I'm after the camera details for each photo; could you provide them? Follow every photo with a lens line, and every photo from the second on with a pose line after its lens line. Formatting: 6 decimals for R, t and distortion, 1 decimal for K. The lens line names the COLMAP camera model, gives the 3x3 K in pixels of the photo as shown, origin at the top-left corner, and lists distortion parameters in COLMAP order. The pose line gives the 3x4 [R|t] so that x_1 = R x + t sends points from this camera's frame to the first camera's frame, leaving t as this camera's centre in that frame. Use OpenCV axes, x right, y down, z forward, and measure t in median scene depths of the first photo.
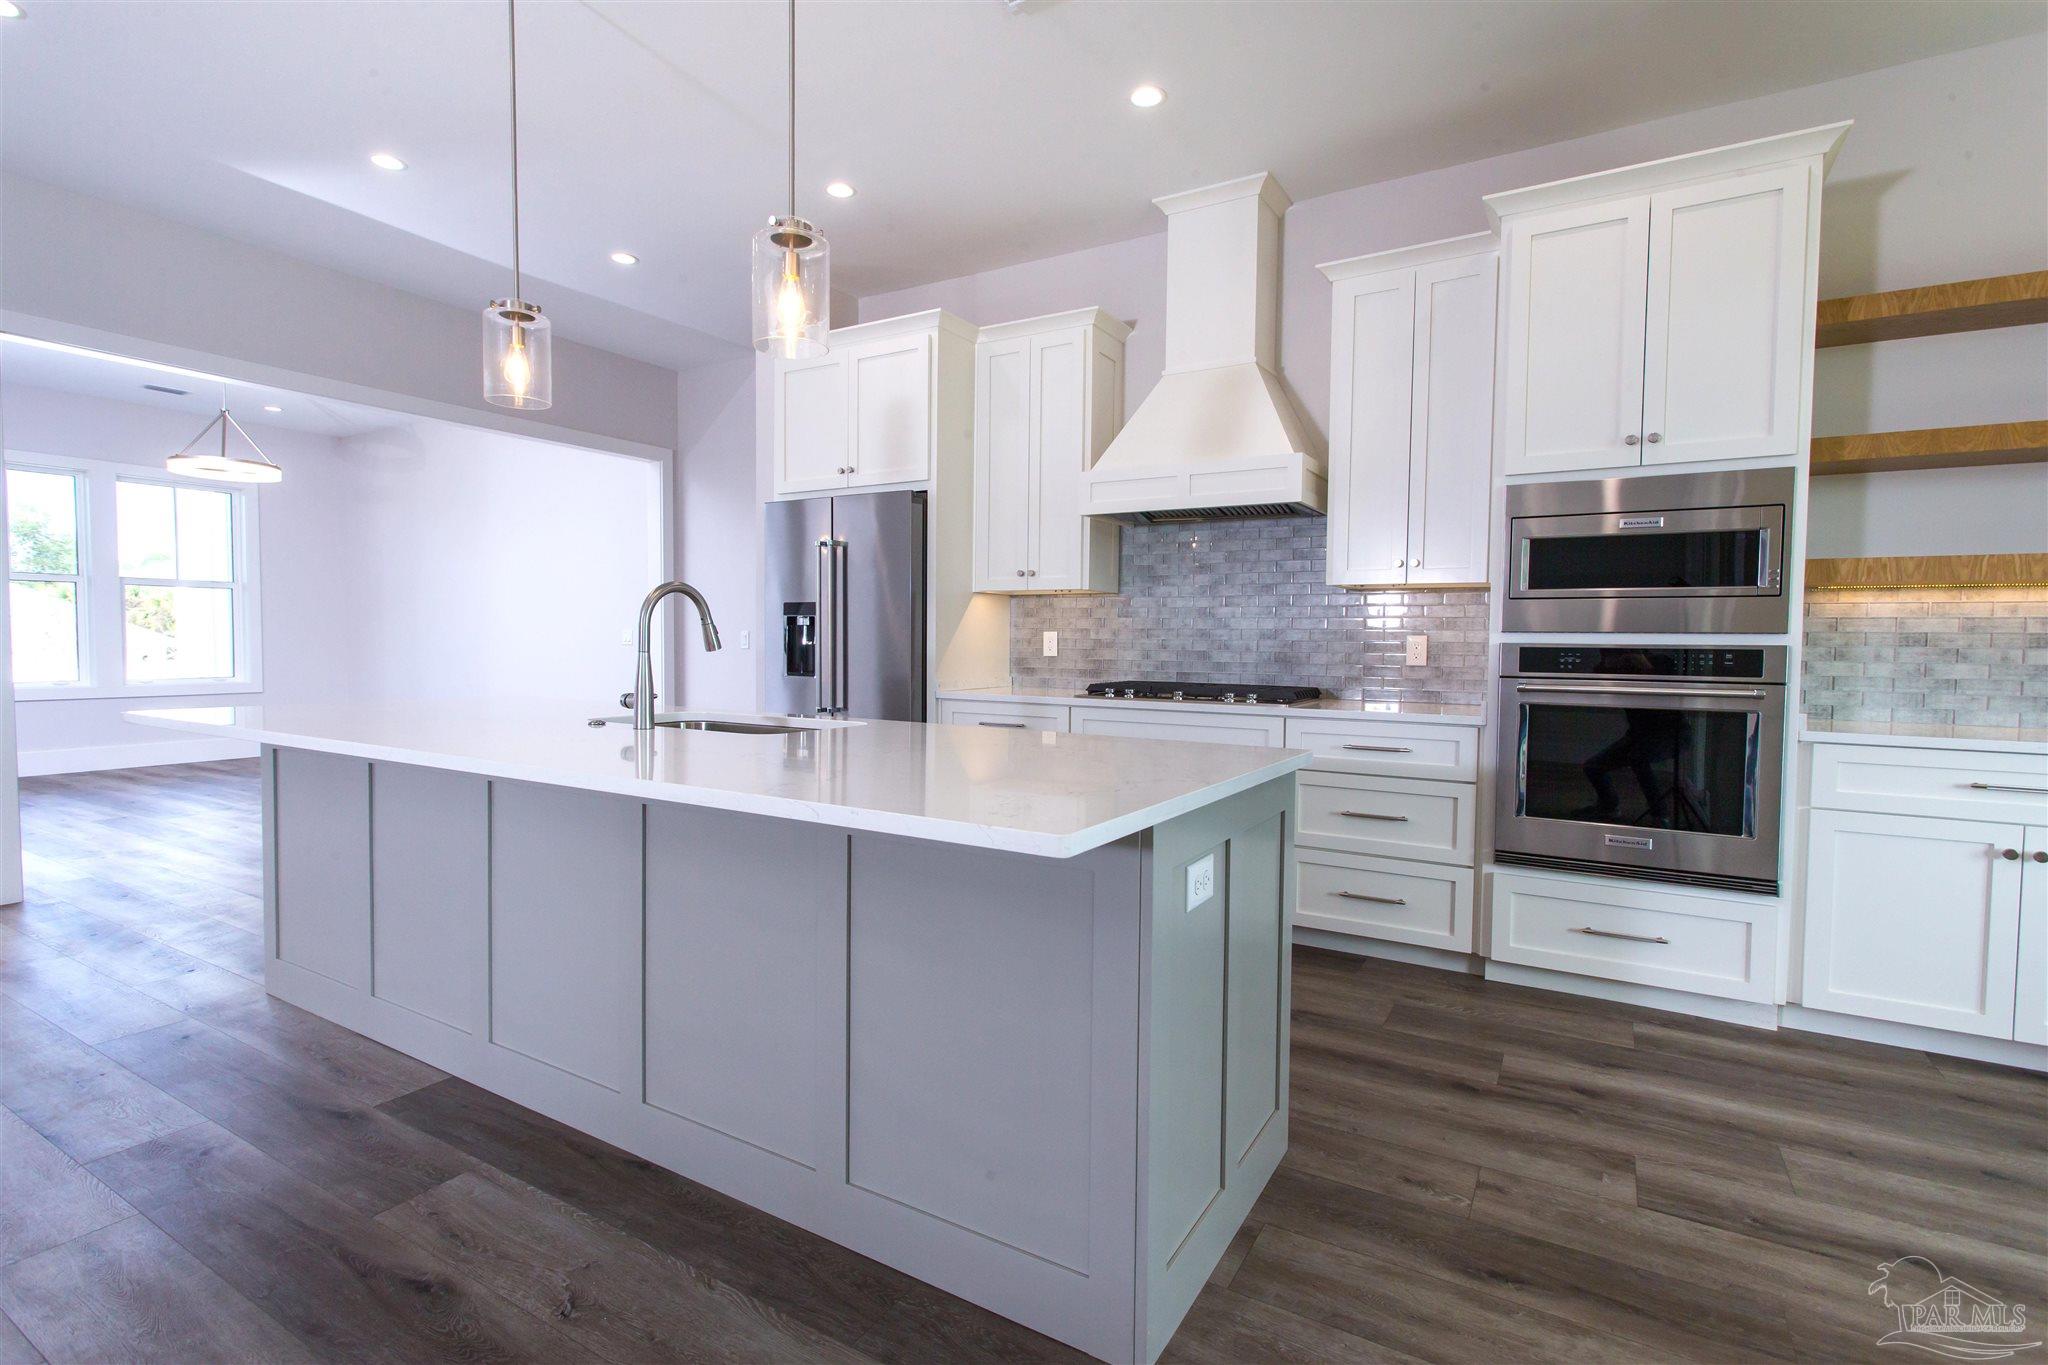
lens RADIAL K [[972.7, 0, 1024.0], [0, 972.7, 682.5], [0, 0, 1]] dist [0.002164, 0.000144]
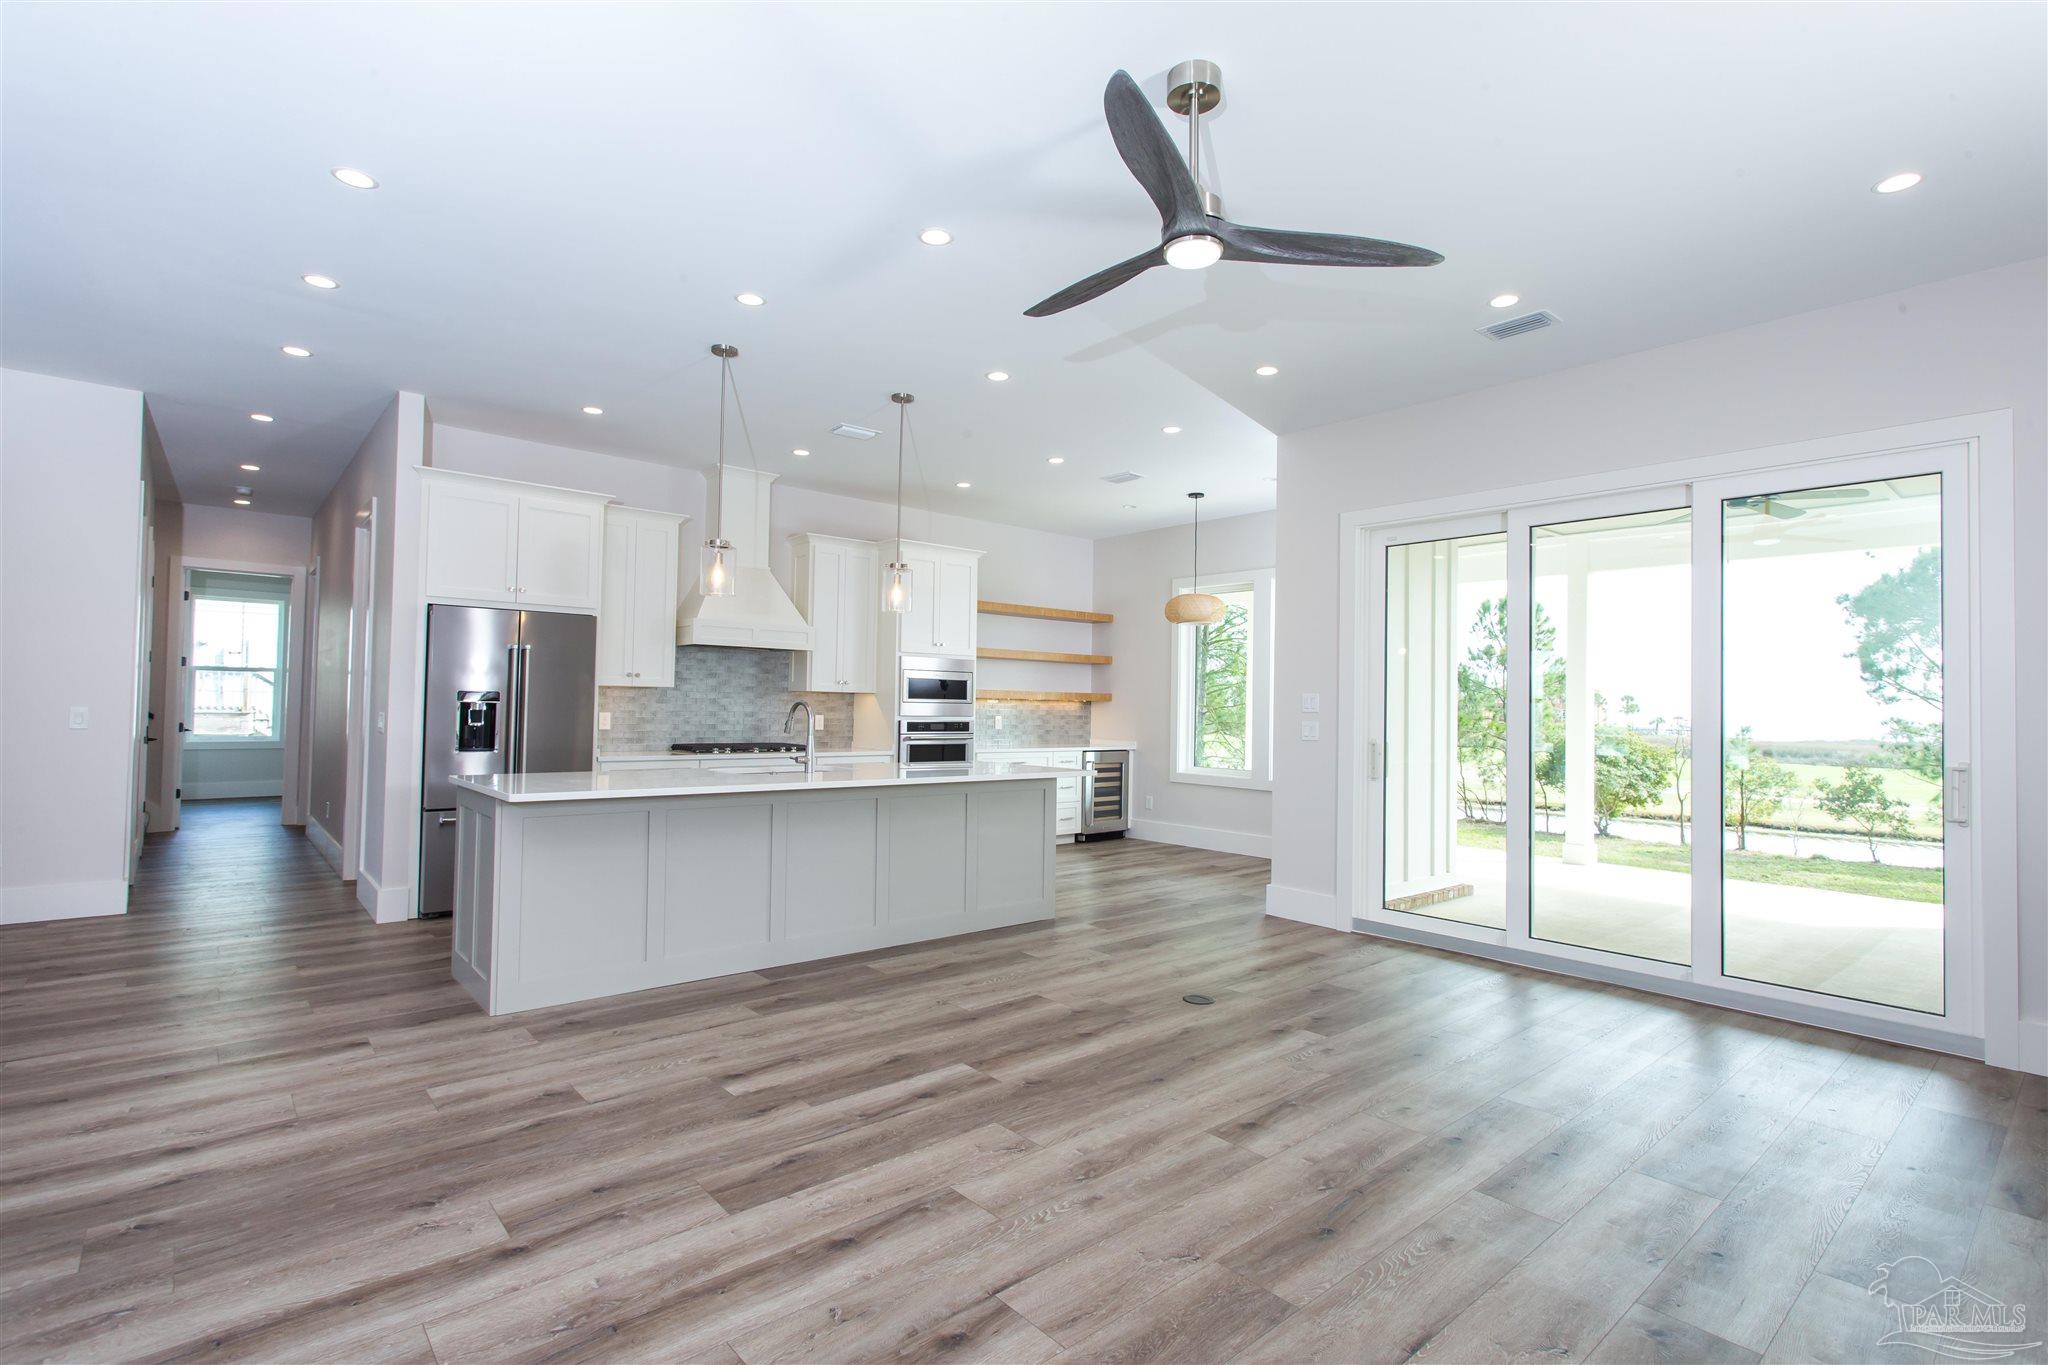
lens RADIAL K [[972.7, 0, 1024.0], [0, 972.7, 682.5], [0, 0, 1]] dist [0.002164, 0.000144]
pose [[0.301859, 0.023709, 0.953058, -1.305906], [0.032633, 0.998848, -0.035184, -0.028771], [-0.952794, 0.041721, 0.300738, -0.023997]]
